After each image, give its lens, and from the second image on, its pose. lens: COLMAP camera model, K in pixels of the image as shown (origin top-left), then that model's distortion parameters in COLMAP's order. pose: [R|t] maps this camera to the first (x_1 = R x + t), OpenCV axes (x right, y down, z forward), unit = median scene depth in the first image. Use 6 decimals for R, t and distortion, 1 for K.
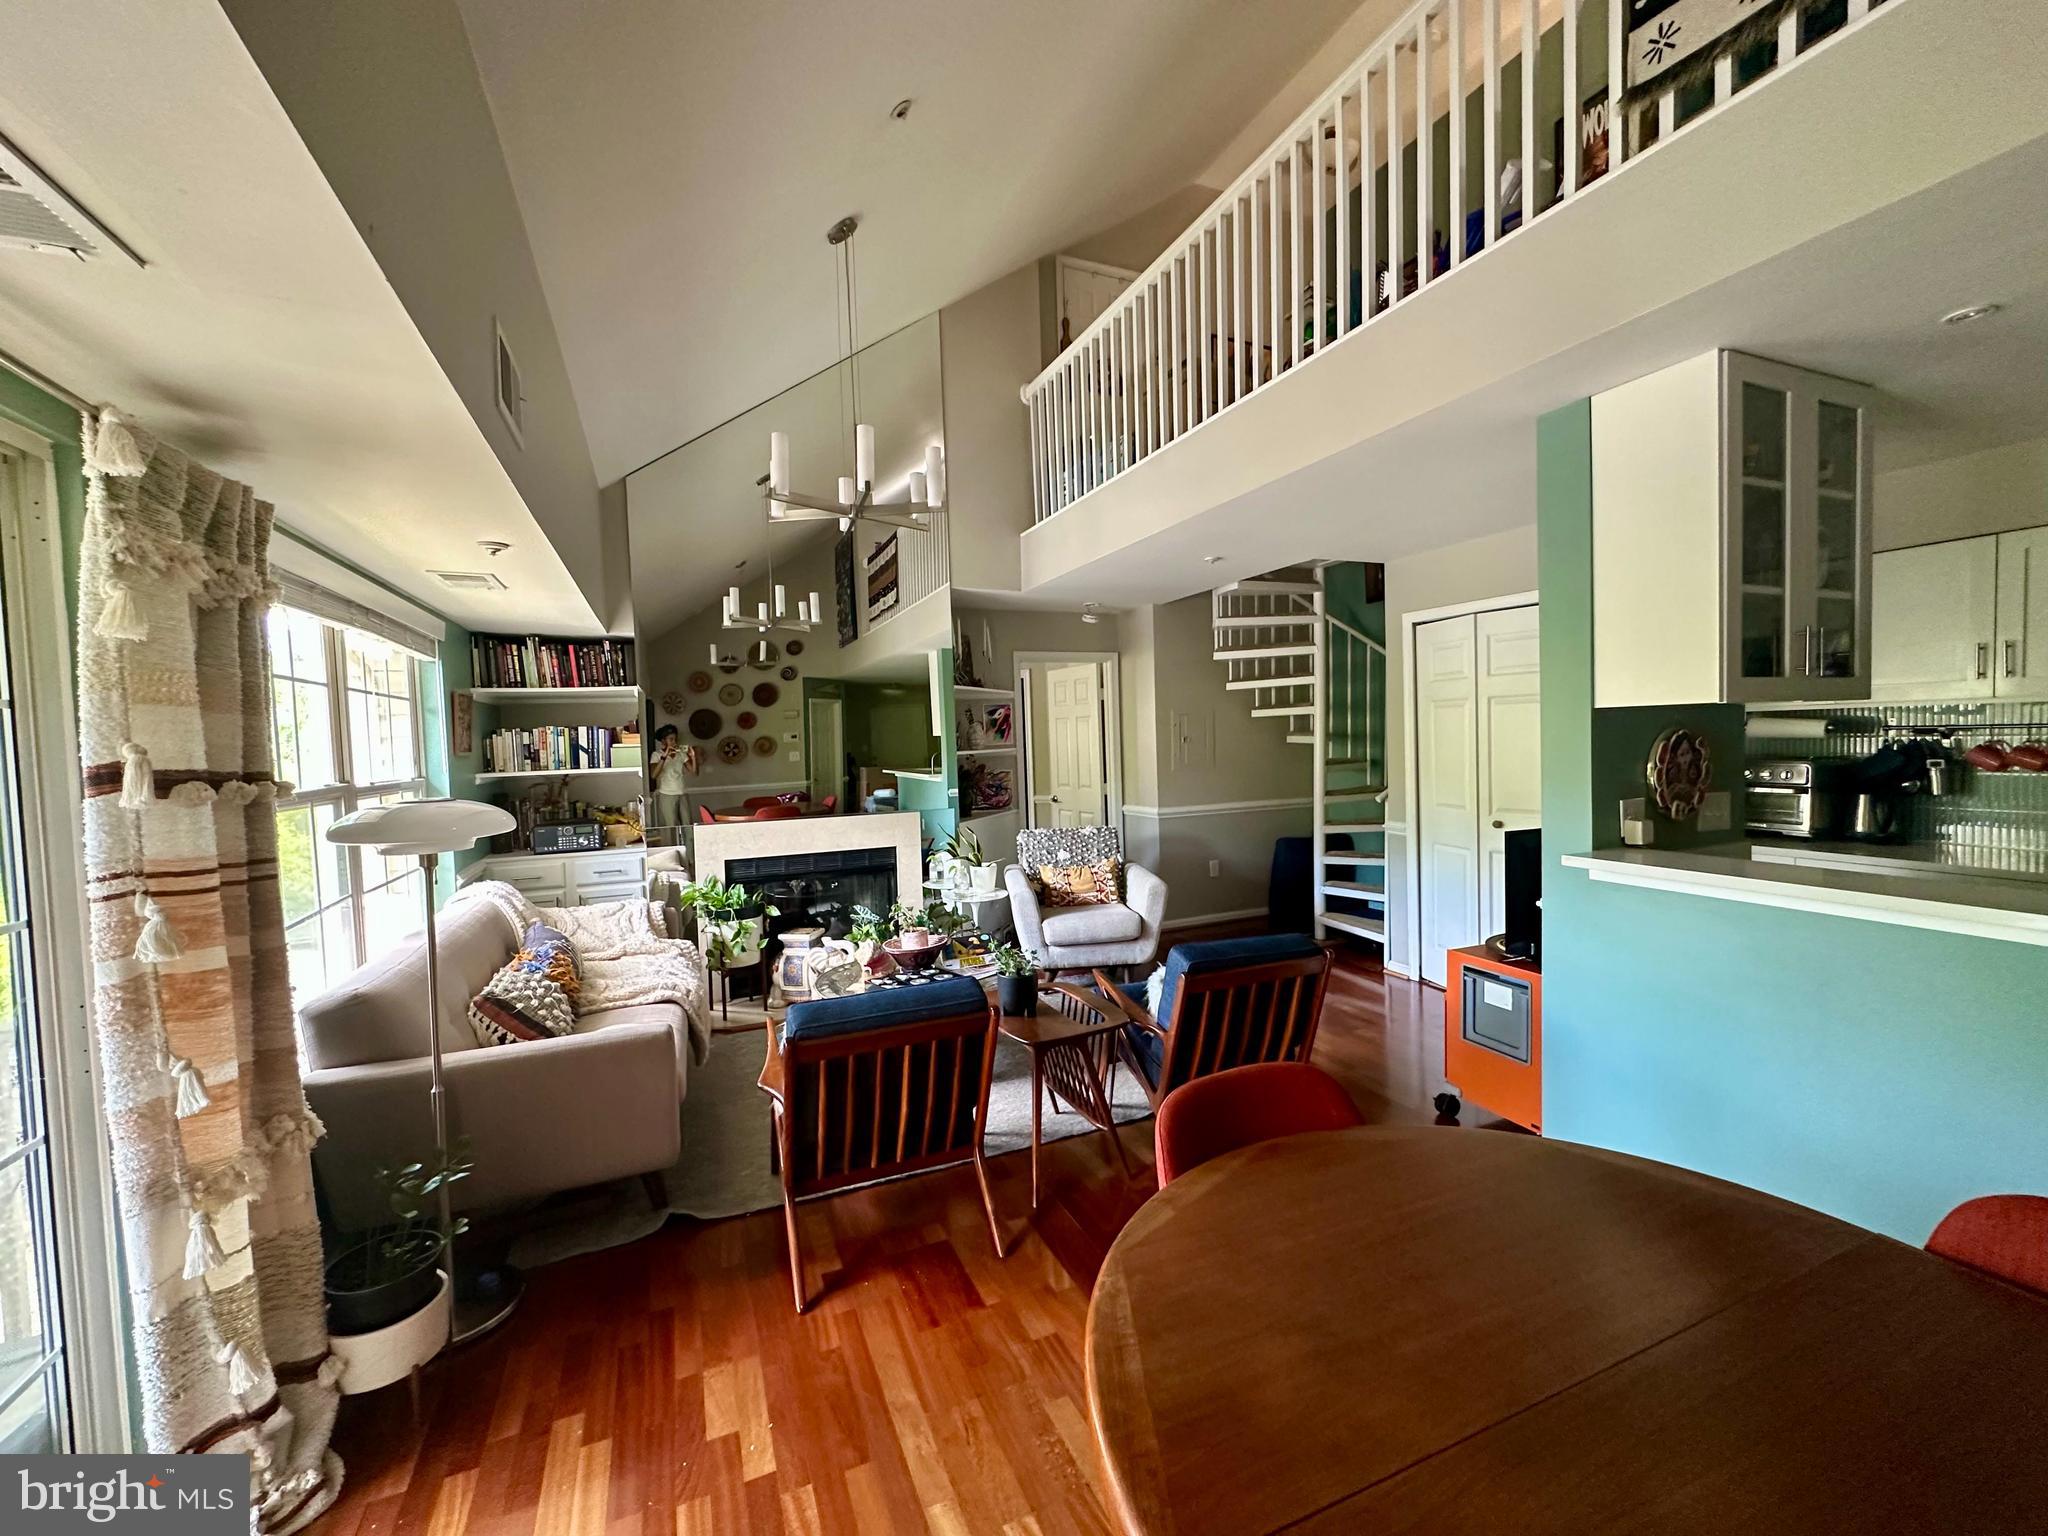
lens RADIAL K [[828.3, 0, 1030.9], [0, 828.3, 772.5], [0, 0, 1]] dist [0.002133, 0.000213]
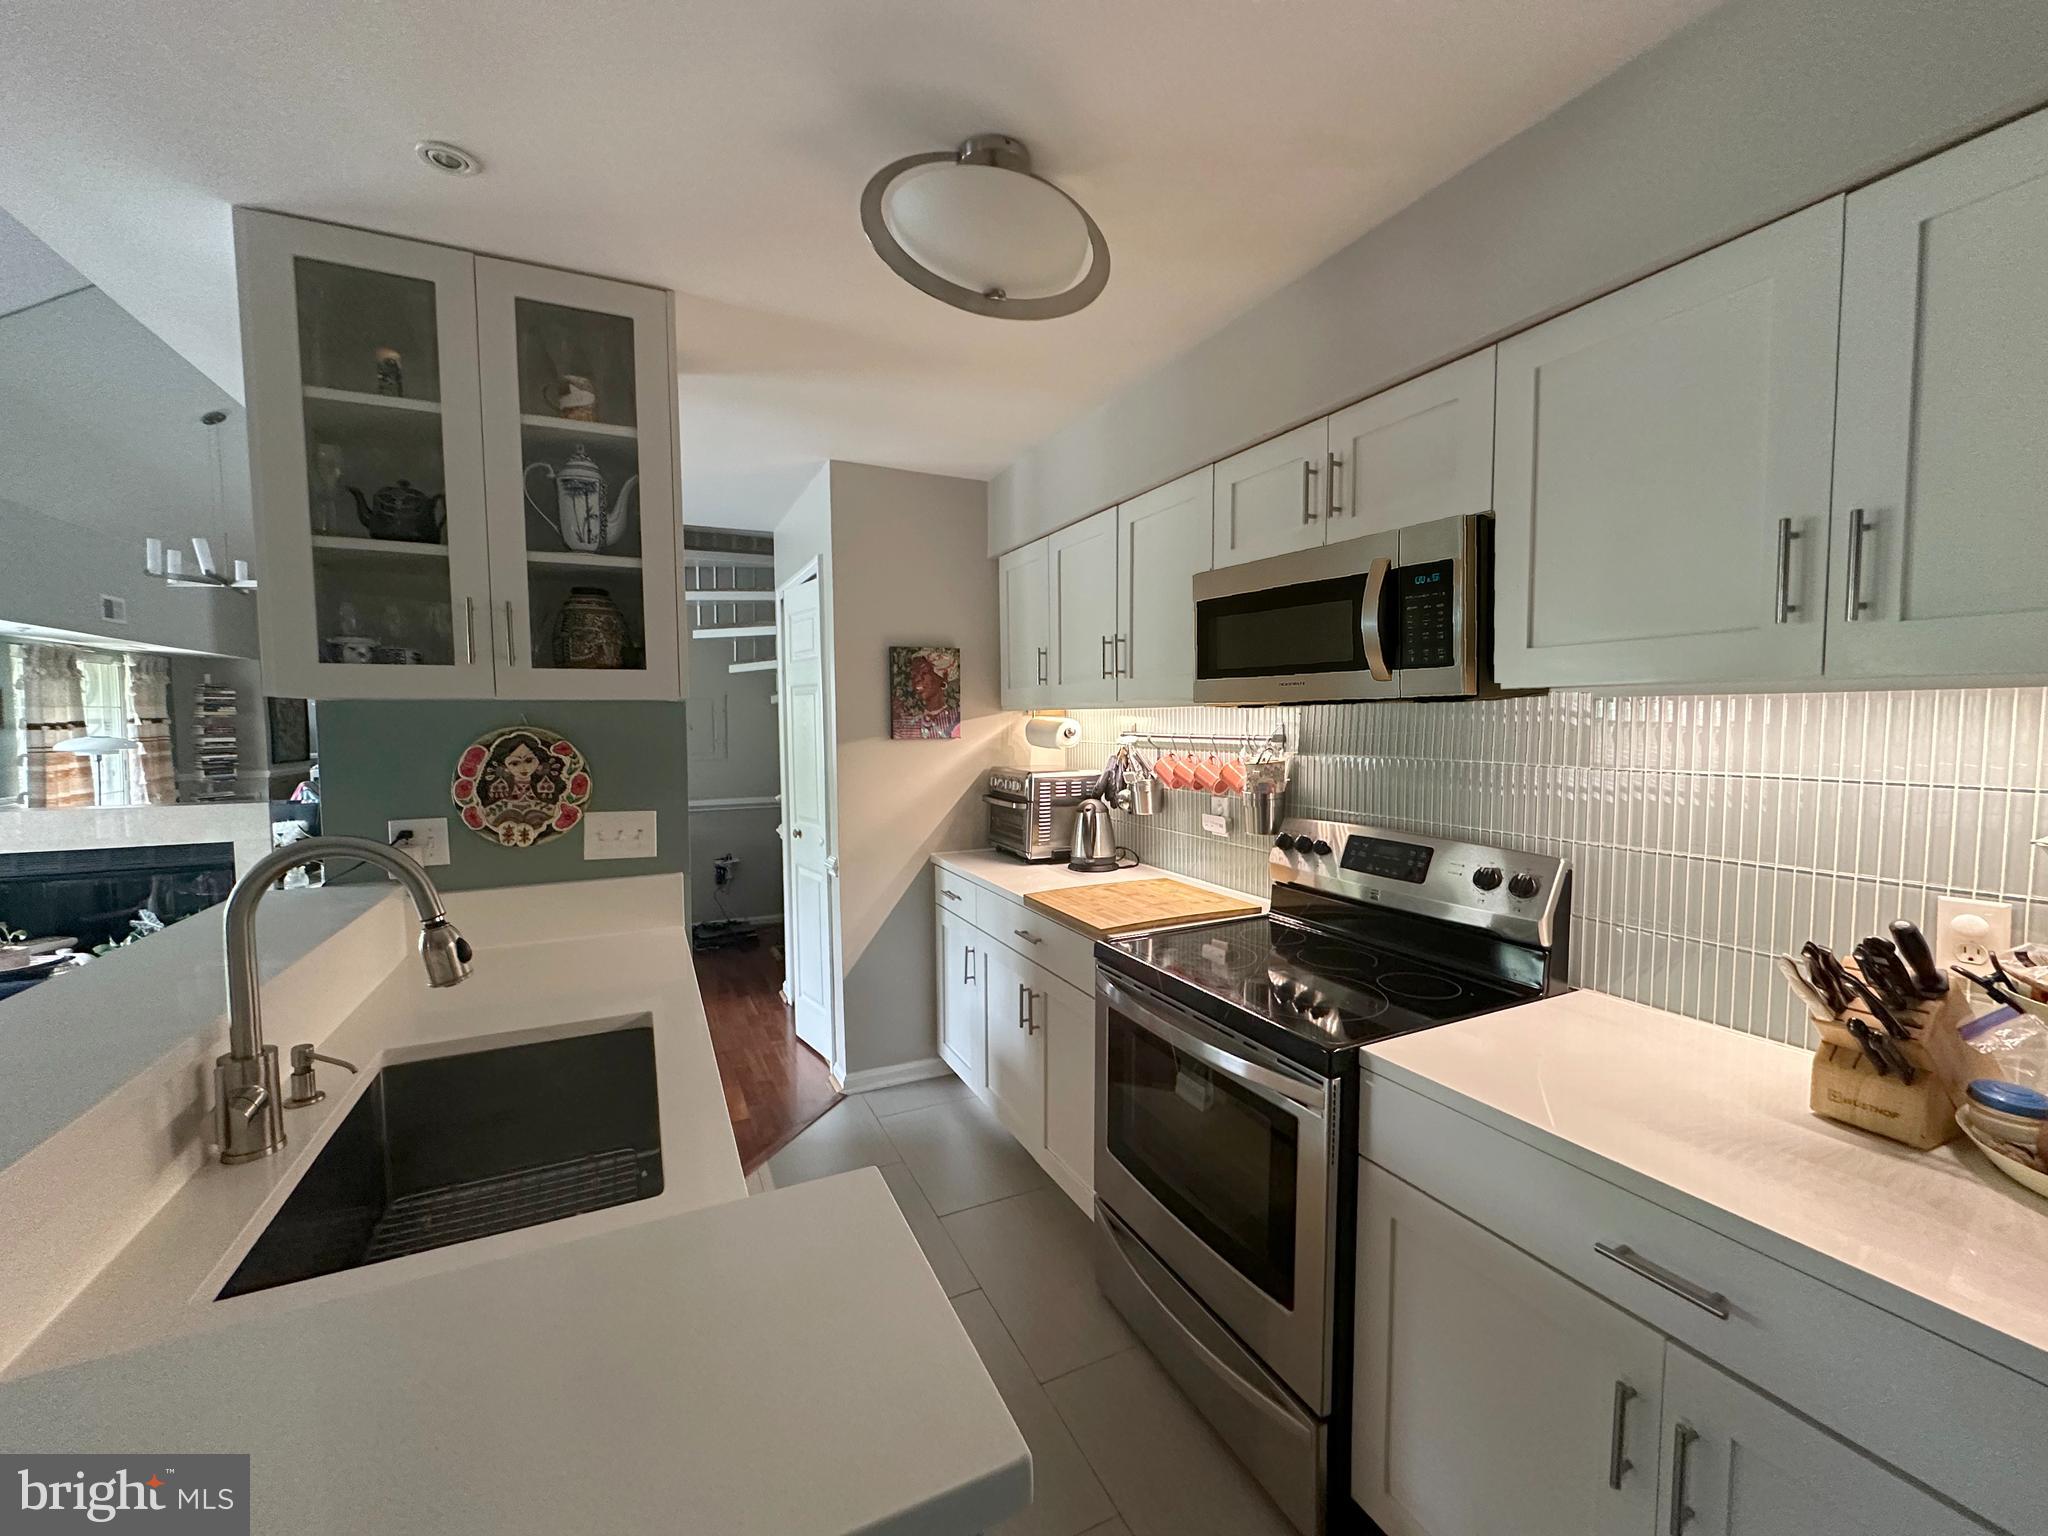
lens RADIAL K [[828.3, 0, 1030.9], [0, 828.3, 772.5], [0, 0, 1]] dist [0.002133, 0.000213]
pose [[0.998871, 0.023615, 0.041216, 0.738964], [-0.024484, 0.999486, 0.020700, -0.024394], [-0.040706, -0.021686, 0.998936, 0.117823]]
